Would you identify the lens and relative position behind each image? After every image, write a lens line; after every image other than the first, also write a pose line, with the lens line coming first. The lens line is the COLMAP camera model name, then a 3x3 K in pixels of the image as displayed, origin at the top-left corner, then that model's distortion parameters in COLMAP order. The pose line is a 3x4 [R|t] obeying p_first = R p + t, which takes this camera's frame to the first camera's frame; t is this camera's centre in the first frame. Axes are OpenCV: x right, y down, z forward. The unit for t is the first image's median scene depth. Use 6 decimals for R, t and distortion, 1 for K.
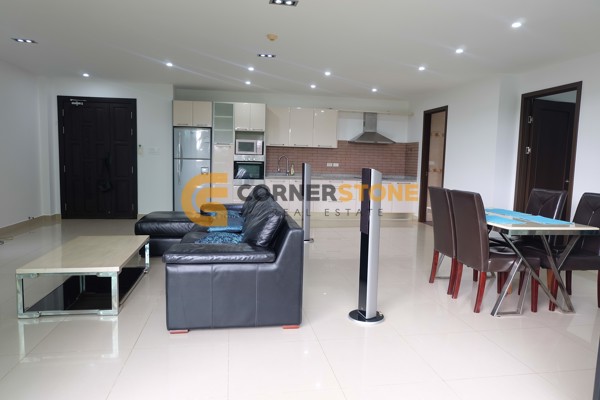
lens RADIAL K [[427.6, 0, 309.9], [0, 427.6, 202.7], [0, 0, 1]] dist [-0.060840, 0.036940]
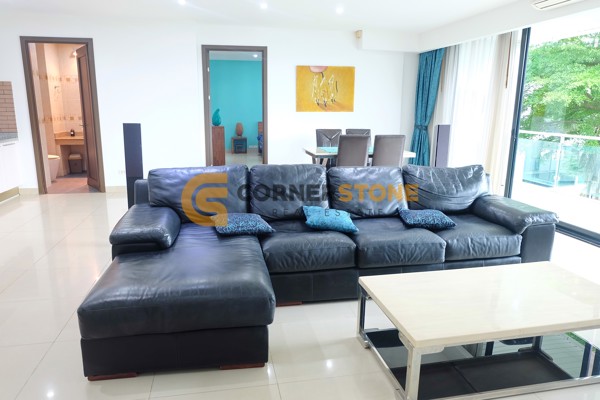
lens RADIAL K [[427.6, 0, 309.9], [0, 427.6, 202.7], [0, 0, 1]] dist [-0.060840, 0.036940]
pose [[-0.019783, -0.247990, 0.968561, -0.479342], [0.085374, 0.964793, 0.248769, -0.087051], [-0.996153, 0.087611, 0.002085, 0.576662]]
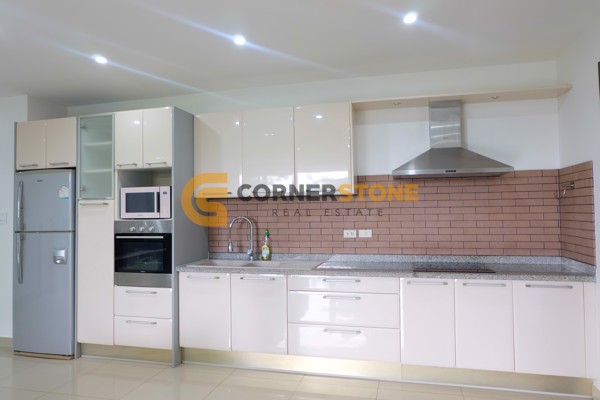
lens RADIAL K [[418.7, 0, 303.9], [0, 418.7, 195.1], [0, 0, 1]] dist [-0.064767, 0.069273]
pose [[0.902961, -0.057501, -0.425859, 0.203055], [-0.002418, 0.990311, -0.138843, -0.076516], [0.429716, 0.126400, 0.894073, 0.668759]]
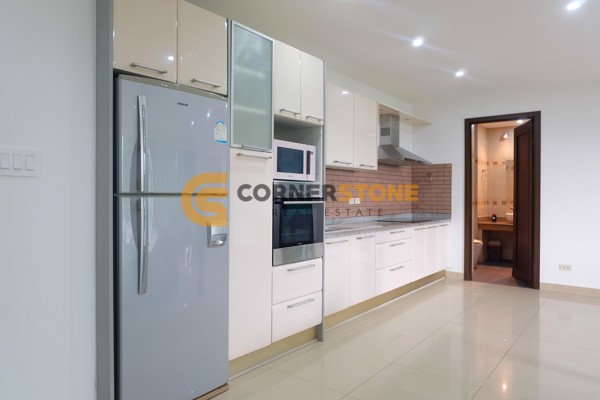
lens RADIAL K [[418.7, 0, 303.9], [0, 418.7, 195.1], [0, 0, 1]] dist [-0.064767, 0.069273]
pose [[0.746068, -0.021284, 0.665529, -0.388840], [0.081644, 0.994871, -0.059708, -0.076960], [-0.660845, 0.098883, 0.743980, 0.714058]]
